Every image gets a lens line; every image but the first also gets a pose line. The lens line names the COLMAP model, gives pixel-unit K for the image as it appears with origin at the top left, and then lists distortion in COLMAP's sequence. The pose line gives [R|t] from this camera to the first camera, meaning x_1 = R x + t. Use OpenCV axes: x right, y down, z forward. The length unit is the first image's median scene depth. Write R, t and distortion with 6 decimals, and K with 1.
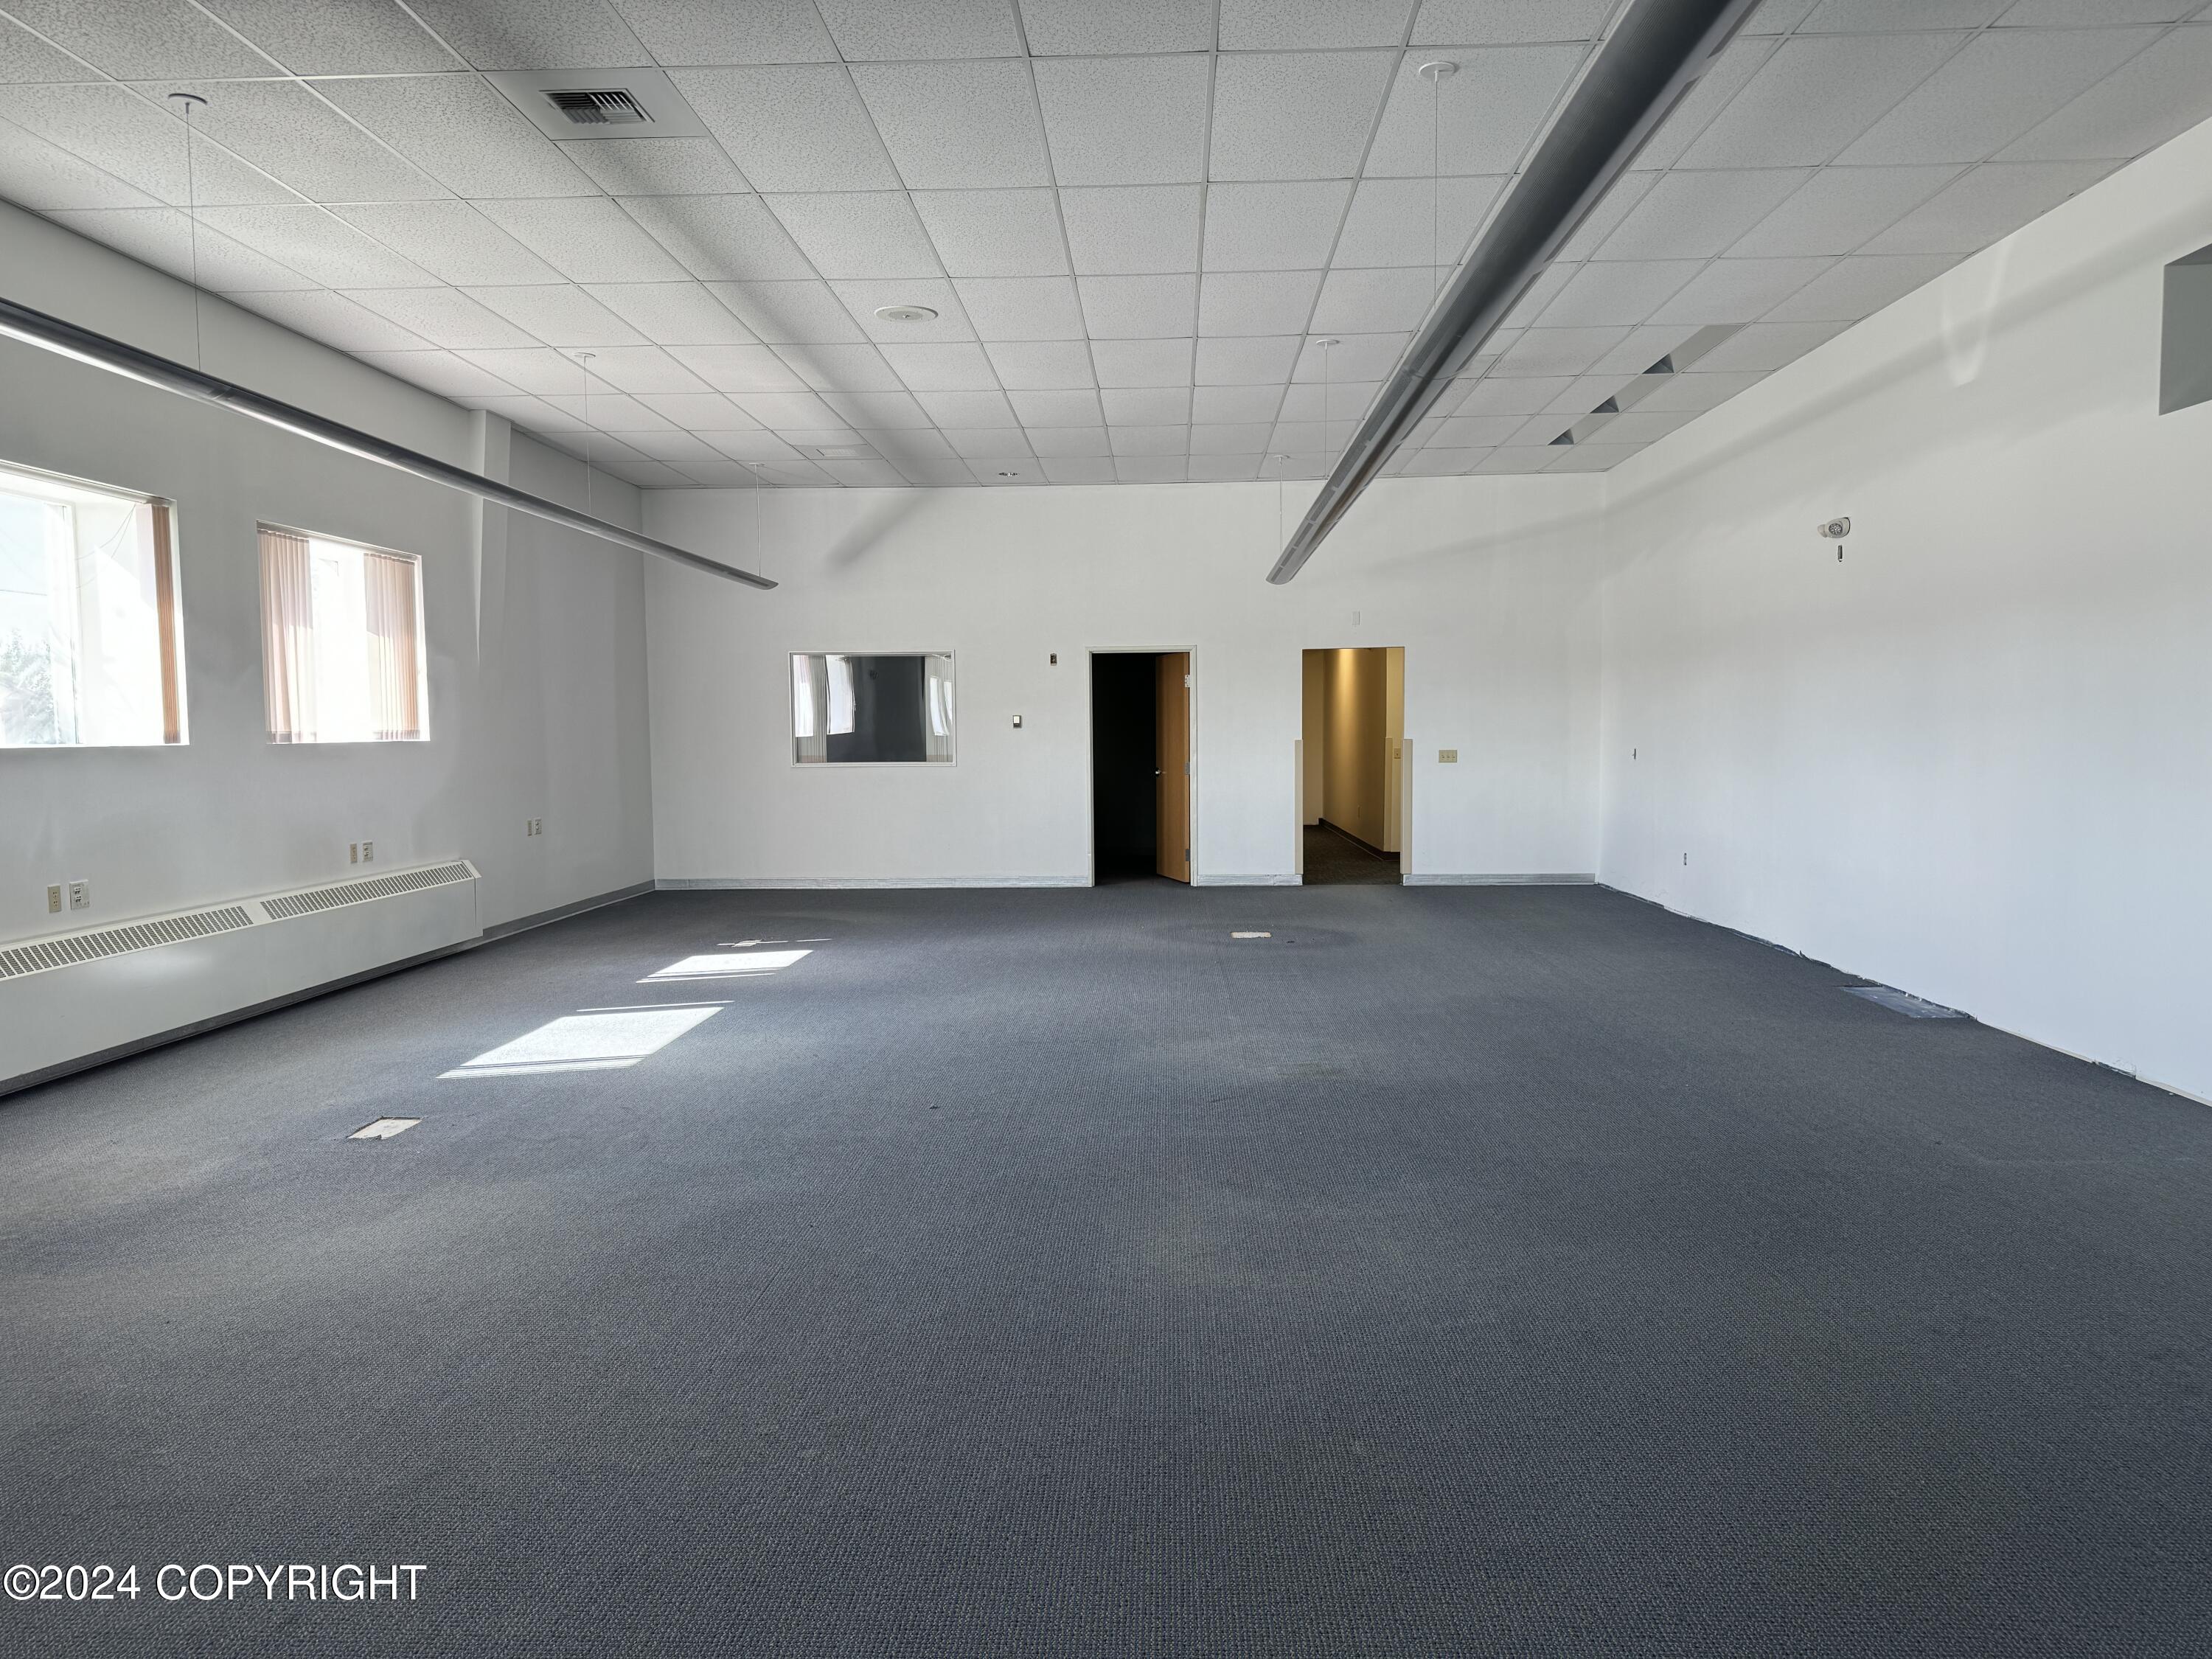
lens RADIAL K [[1532.2, 0, 1106.8], [0, 1532.2, 836.7], [0, 0, 1]] dist [0.115890, -0.173710]
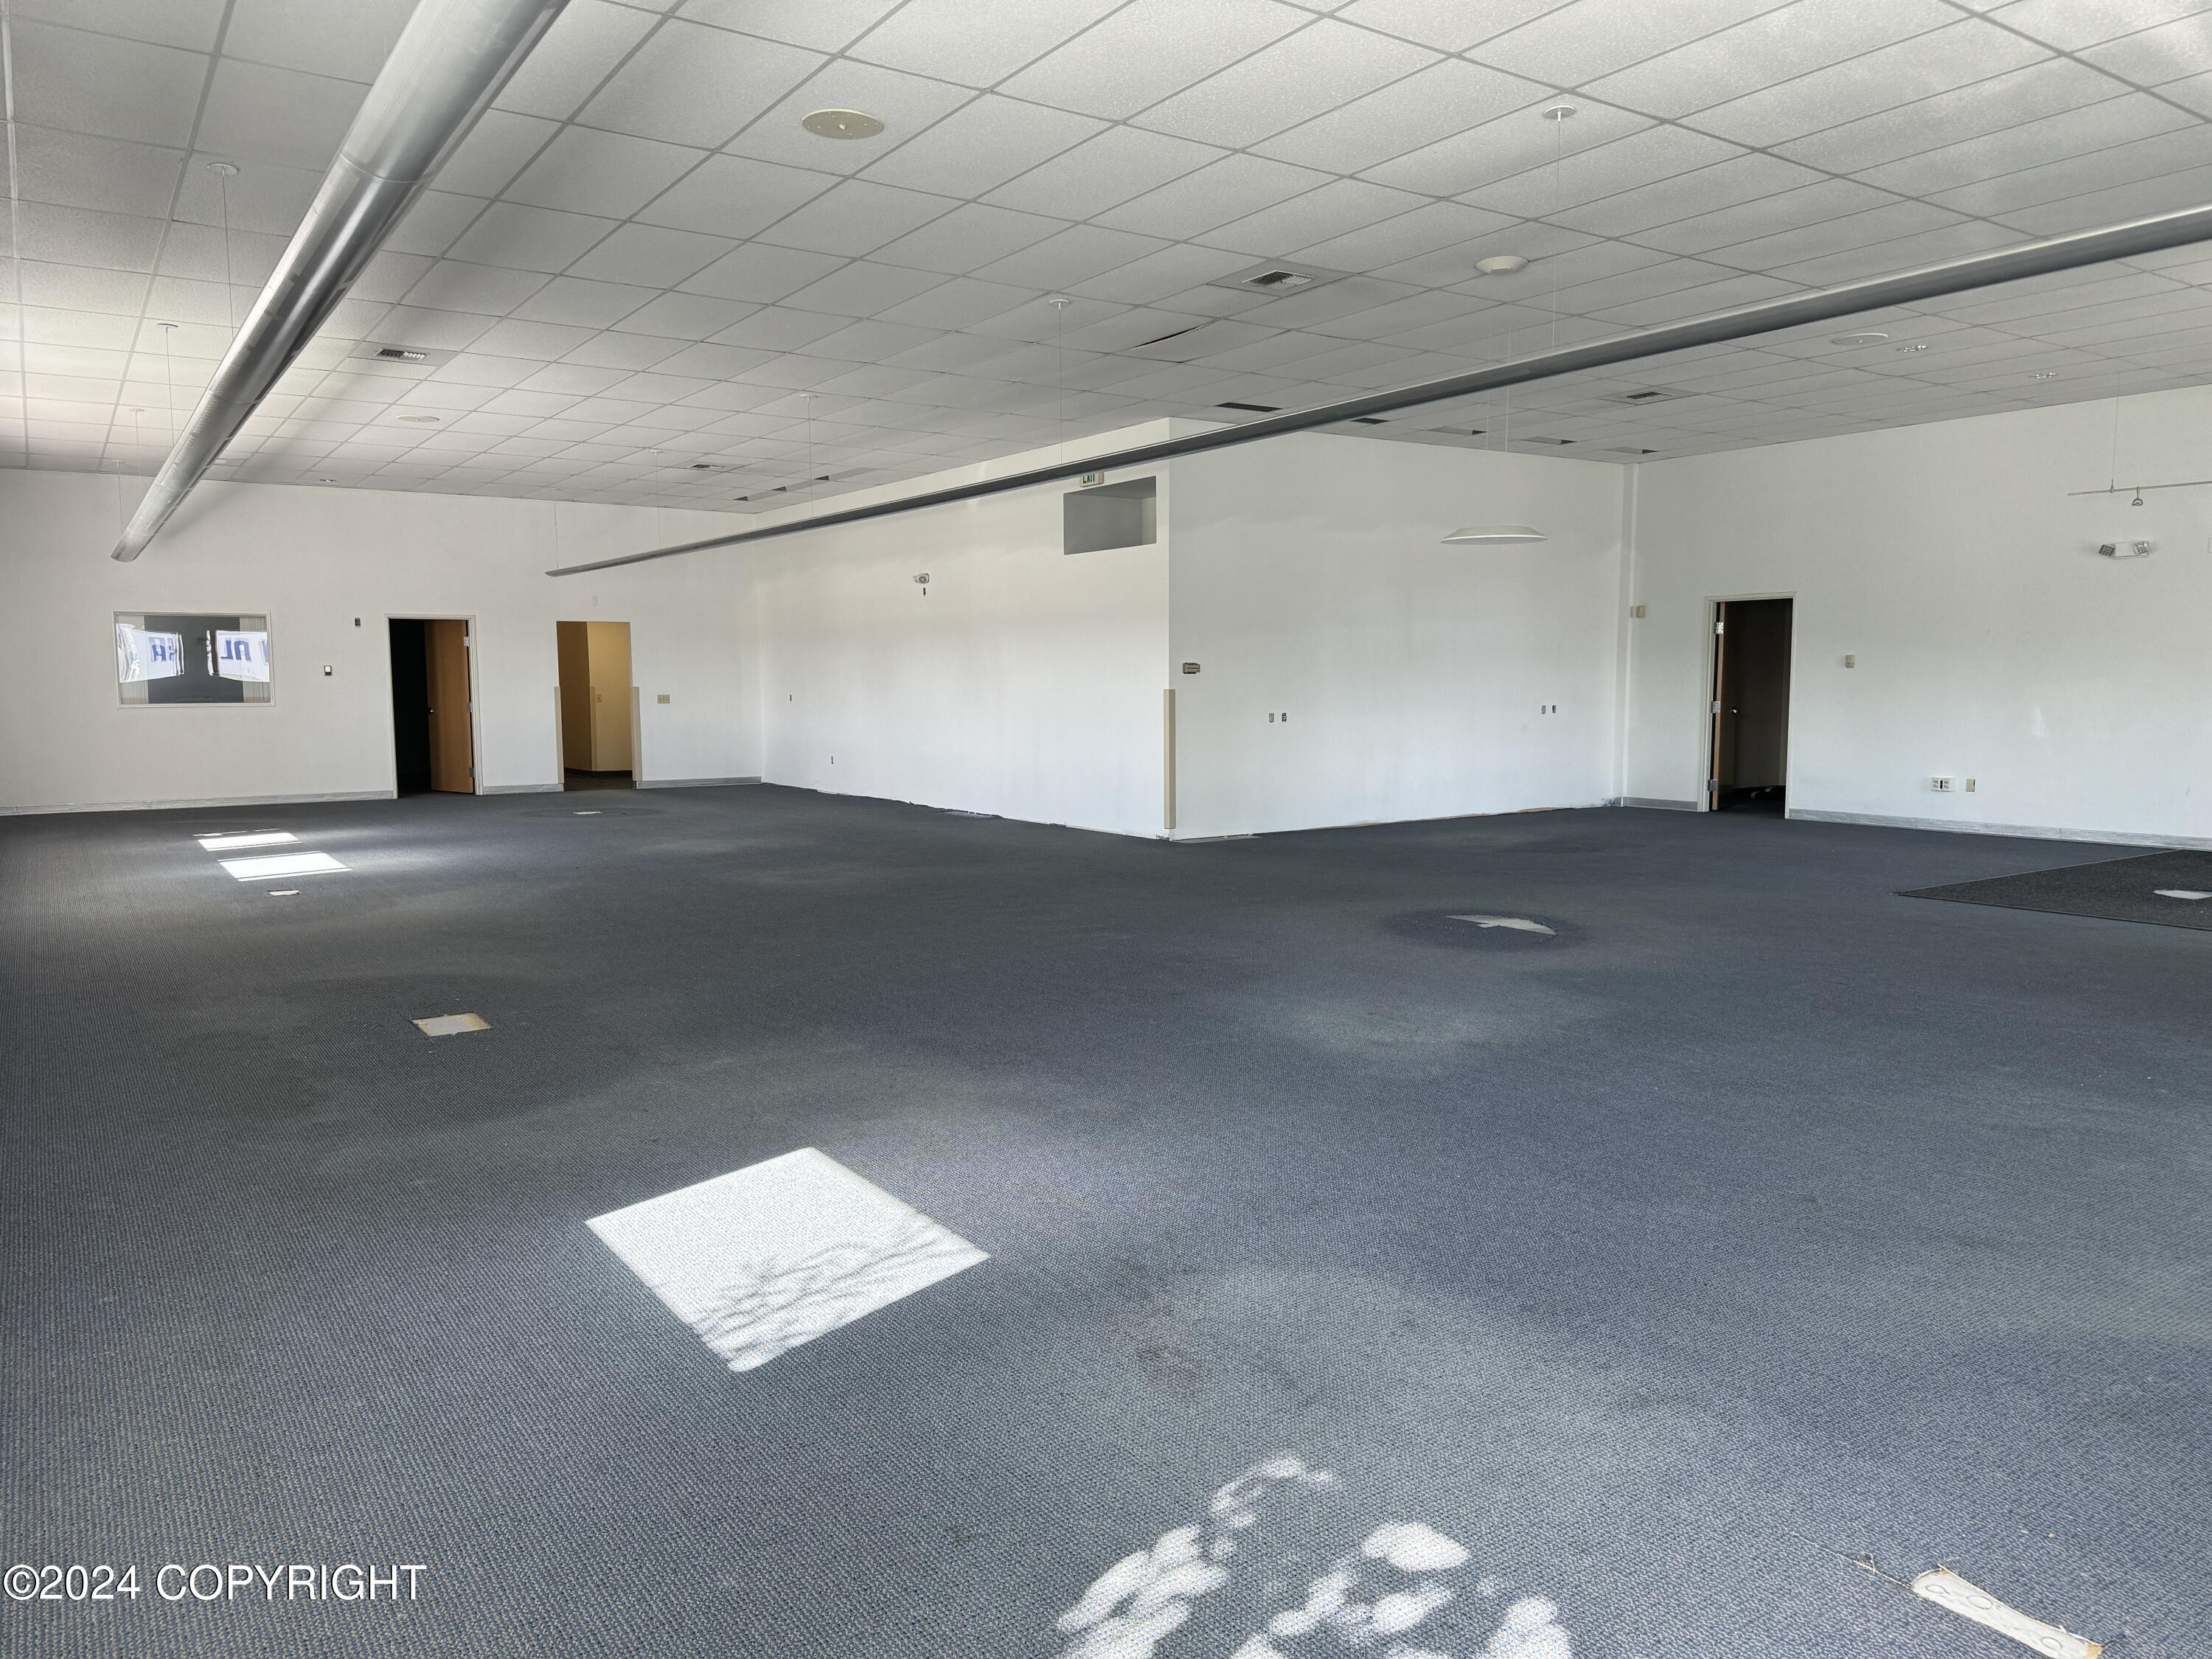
lens RADIAL K [[1532.2, 0, 1106.8], [0, 1532.2, 836.7], [0, 0, 1]] dist [0.115890, -0.173710]
pose [[0.805720, -0.054583, 0.589776, -0.432335], [0.036949, 0.998437, 0.041927, 0.045023], [-0.591143, -0.011990, 0.806478, -0.598927]]
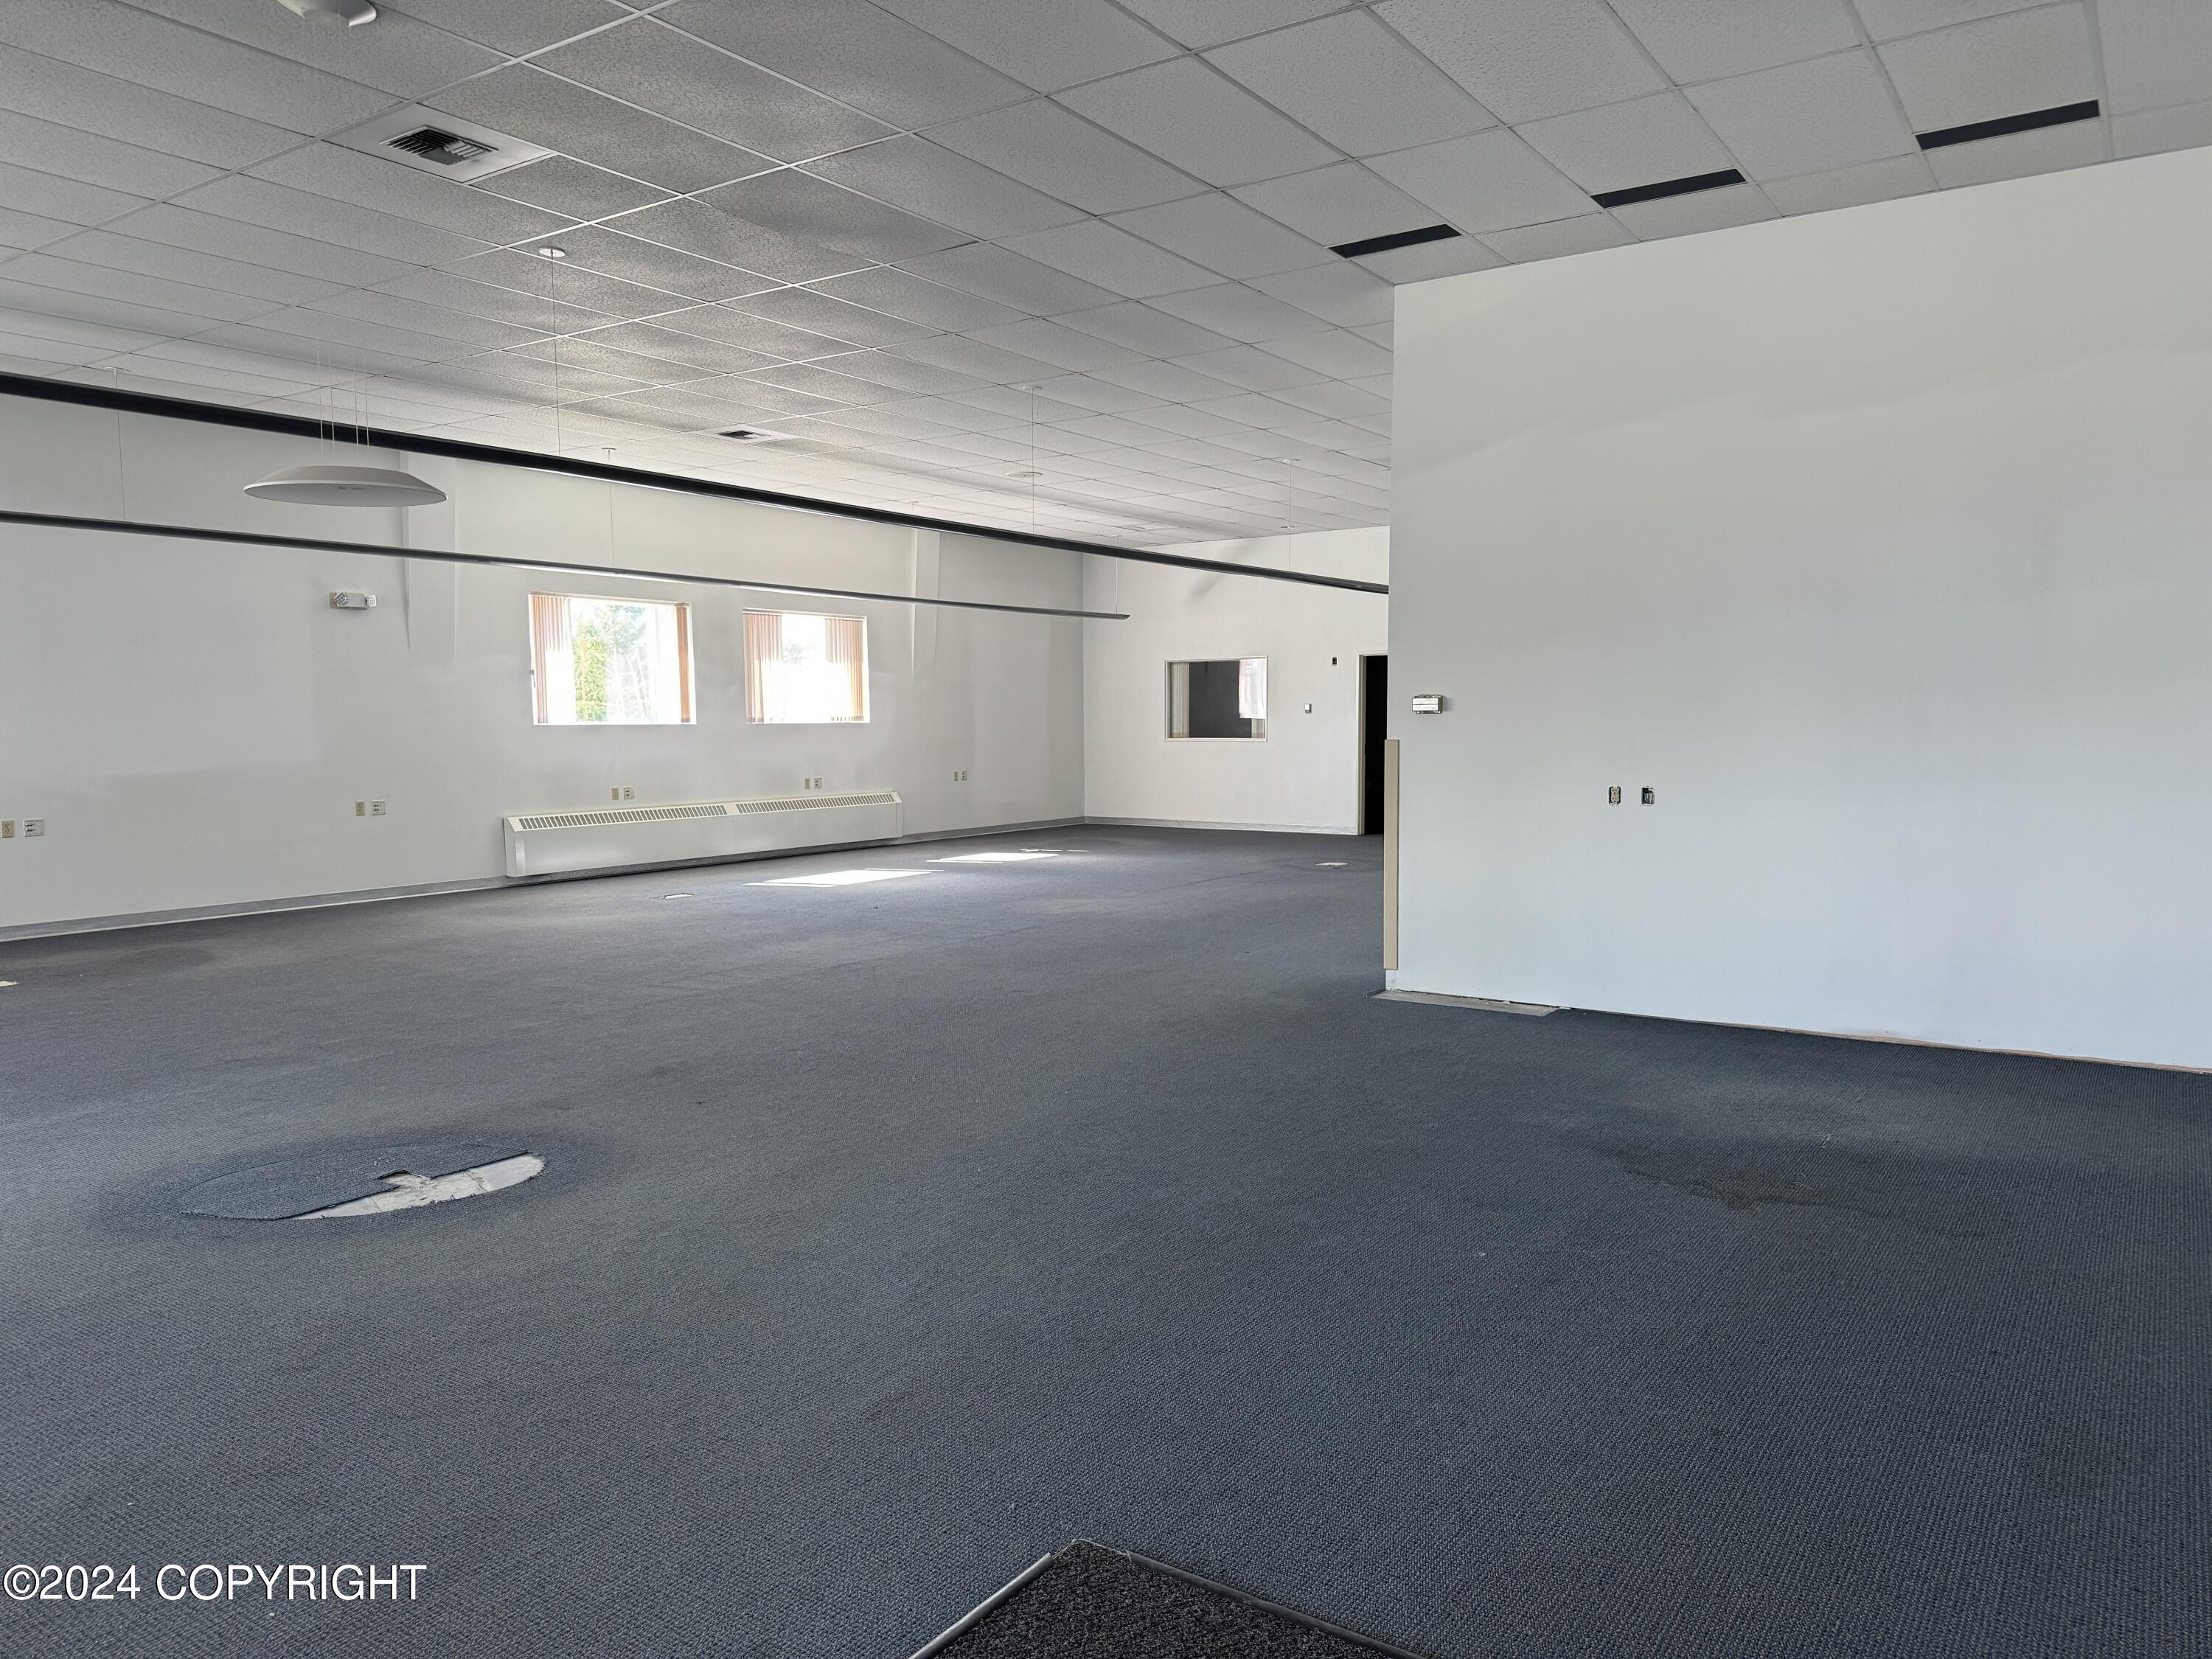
lens RADIAL K [[1532.2, 0, 1106.8], [0, 1532.2, 836.7], [0, 0, 1]] dist [0.115890, -0.173710]
pose [[0.849455, 0.048520, -0.525426, 0.701492], [-0.039674, 0.998818, 0.028093, 0.007760], [0.526168, -0.003018, 0.850375, -0.323454]]
